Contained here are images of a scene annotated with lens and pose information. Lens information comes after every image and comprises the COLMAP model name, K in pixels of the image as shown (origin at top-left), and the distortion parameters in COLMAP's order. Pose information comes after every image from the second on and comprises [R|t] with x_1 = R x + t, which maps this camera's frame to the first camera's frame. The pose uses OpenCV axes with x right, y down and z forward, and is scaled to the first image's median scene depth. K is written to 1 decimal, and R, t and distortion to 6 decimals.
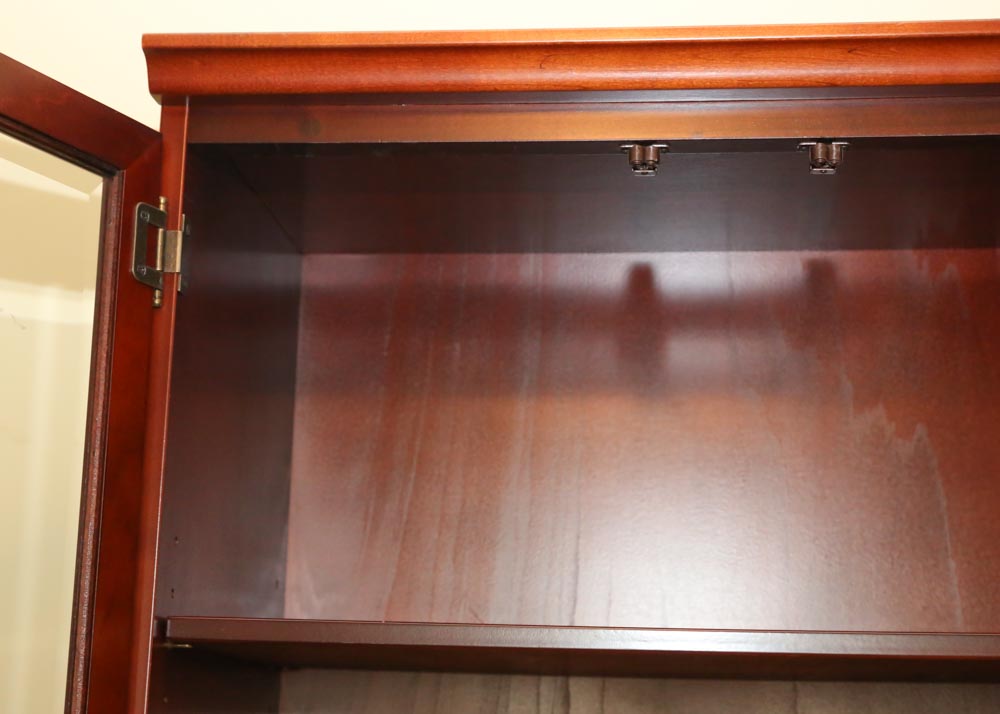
lens RADIAL K [[1831.3, 0, 501.5], [0, 1831.3, 359.5], [0, 0, 1]] dist [0.170283, 0.000000]
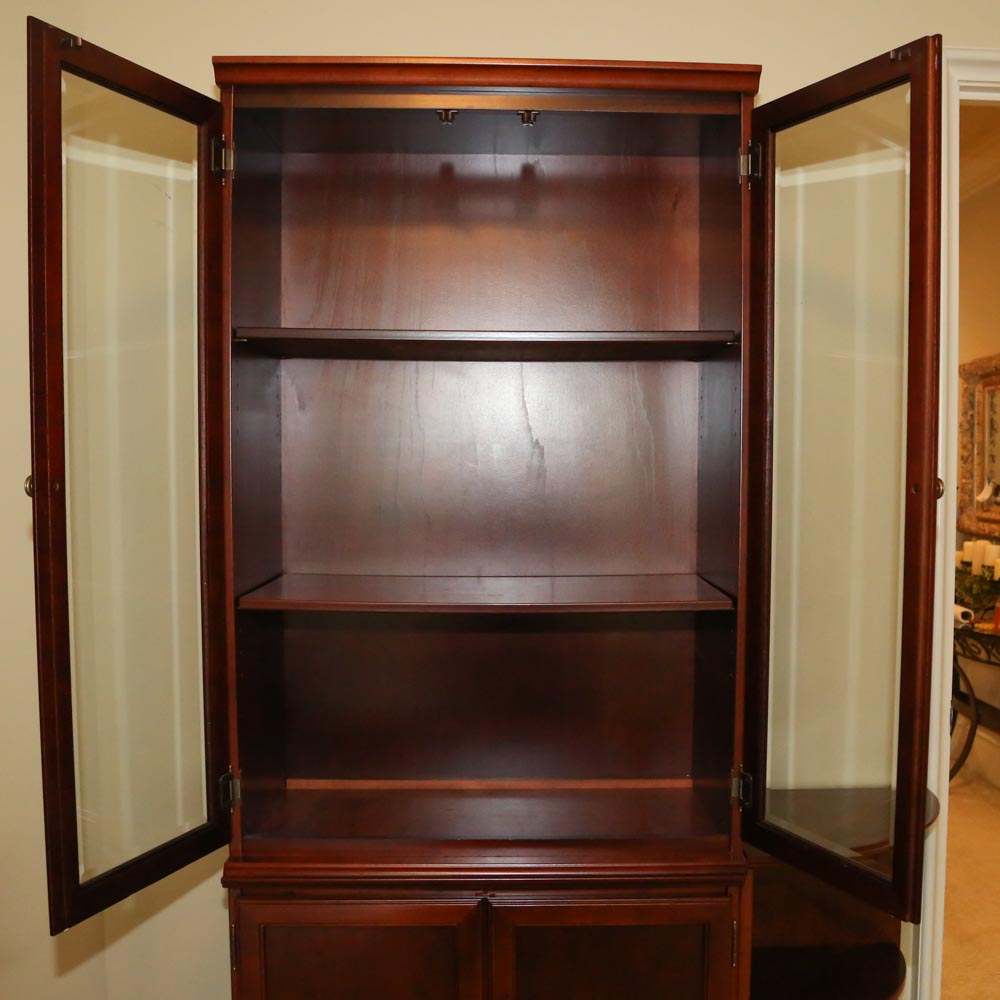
lens RADIAL K [[1225.2, 0, 539.6], [0, 1225.2, 531.3], [0, 0, 1]] dist [-0.098601, 0.000000]
pose [[0.992810, -0.021070, 0.117834, 0.006953], [-0.011278, 0.963543, 0.267316, -0.019881], [-0.119170, -0.266722, 0.956377, -0.489779]]
